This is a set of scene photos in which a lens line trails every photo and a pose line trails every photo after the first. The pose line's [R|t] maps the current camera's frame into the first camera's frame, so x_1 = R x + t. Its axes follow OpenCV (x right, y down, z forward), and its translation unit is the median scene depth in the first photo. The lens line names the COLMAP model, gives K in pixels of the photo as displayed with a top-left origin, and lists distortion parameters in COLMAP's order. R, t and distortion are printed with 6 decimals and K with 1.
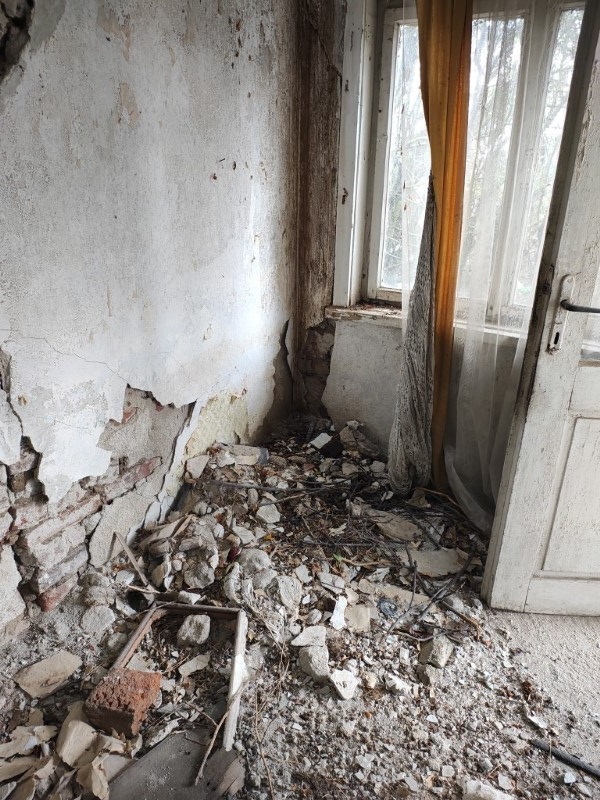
lens RADIAL K [[587.4, 0, 281.6], [0, 587.4, 418.6], [0, 0, 1]] dist [0.020851, -0.036837]
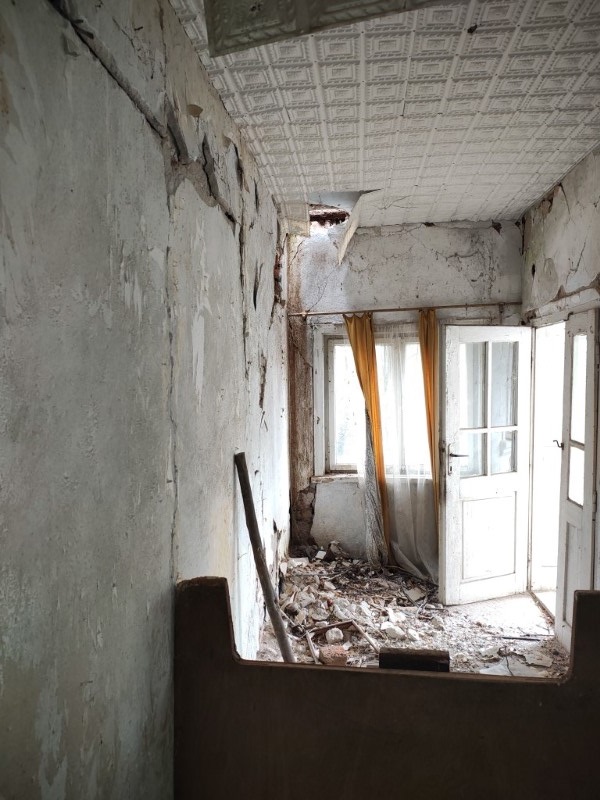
lens RADIAL K [[587.4, 0, 301.6], [0, 587.4, 397.7], [0, 0, 1]] dist [0.020851, -0.036837]
pose [[0.908198, -0.047193, 0.415871, -0.819409], [0.198229, 0.923614, -0.328088, 0.201674], [-0.368621, 0.380407, 0.848180, -0.730916]]
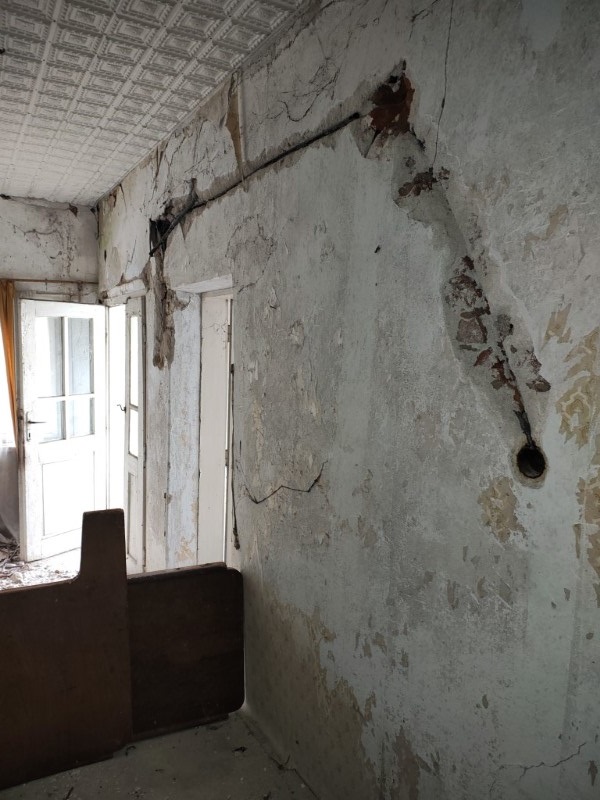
lens RADIAL K [[587.4, 0, 296.5], [0, 587.4, 401.3], [0, 0, 1]] dist [0.020851, -0.036837]
pose [[0.501658, -0.092788, 0.860075, -0.871559], [0.347663, 0.932030, -0.102231, 0.299469], [-0.792130, 0.350301, 0.499819, -0.979207]]
